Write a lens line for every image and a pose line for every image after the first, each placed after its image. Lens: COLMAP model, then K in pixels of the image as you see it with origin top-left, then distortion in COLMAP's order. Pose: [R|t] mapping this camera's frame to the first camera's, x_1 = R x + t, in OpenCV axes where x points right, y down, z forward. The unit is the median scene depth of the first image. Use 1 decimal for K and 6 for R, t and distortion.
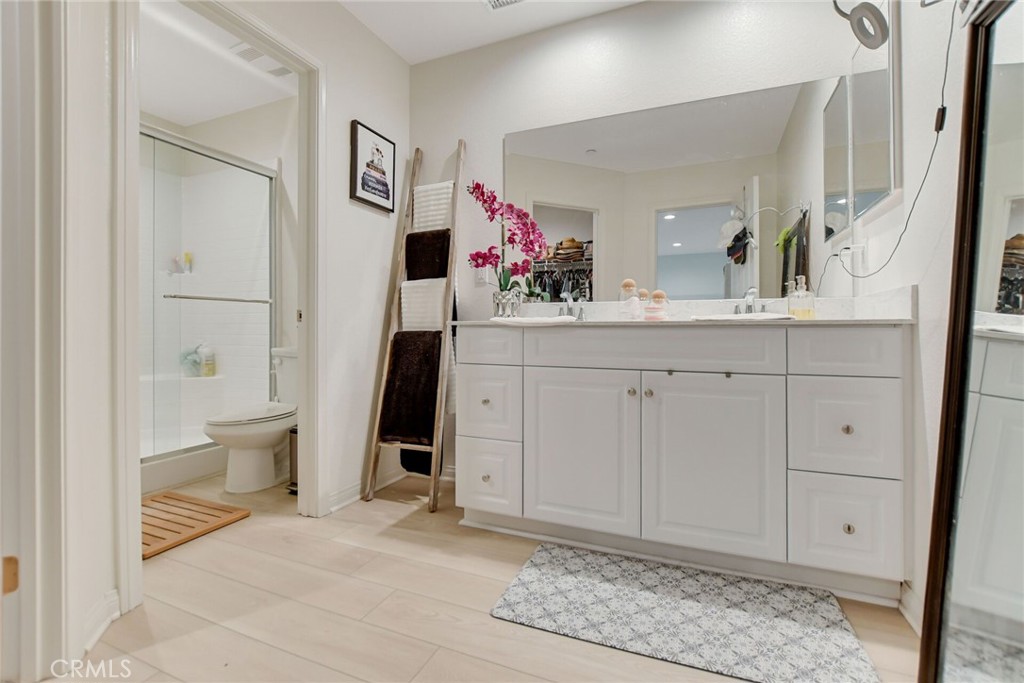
lens RADIAL K [[465.5, 0, 508.9], [0, 465.5, 331.9], [0, 0, 1]] dist [-0.004488, -0.000439]
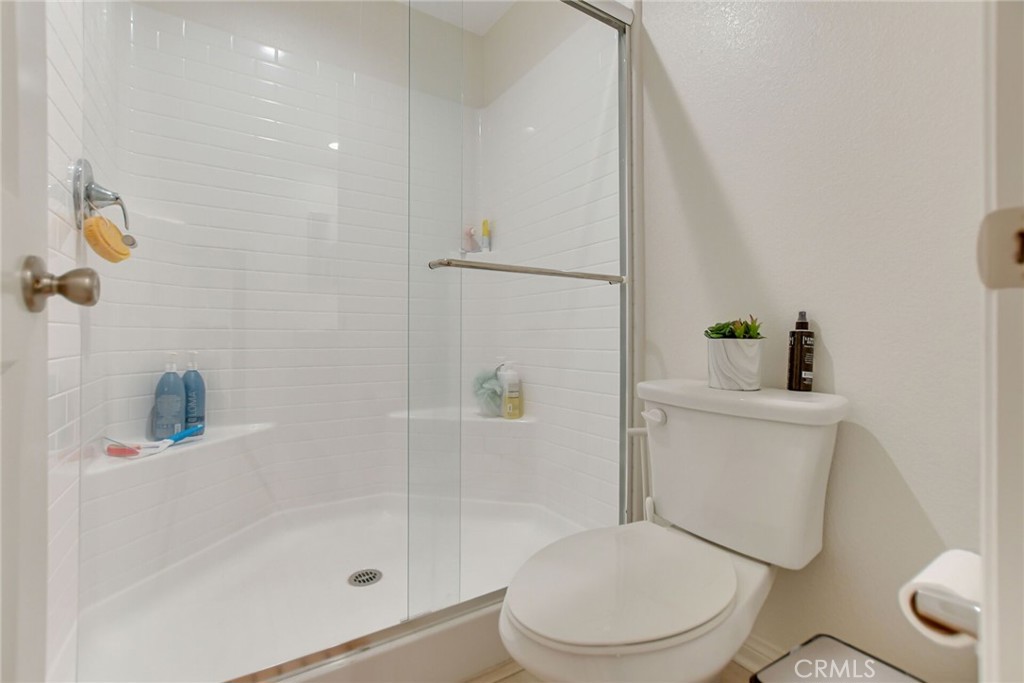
lens RADIAL K [[465.5, 0, 510.9], [0, 465.5, 339.8], [0, 0, 1]] dist [-0.004488, -0.000439]
pose [[0.838901, 0.000000, -0.544284, -0.328441], [-0.000181, 1.000000, -0.000278, -0.003904], [0.544284, 0.000332, 0.838901, 0.504173]]
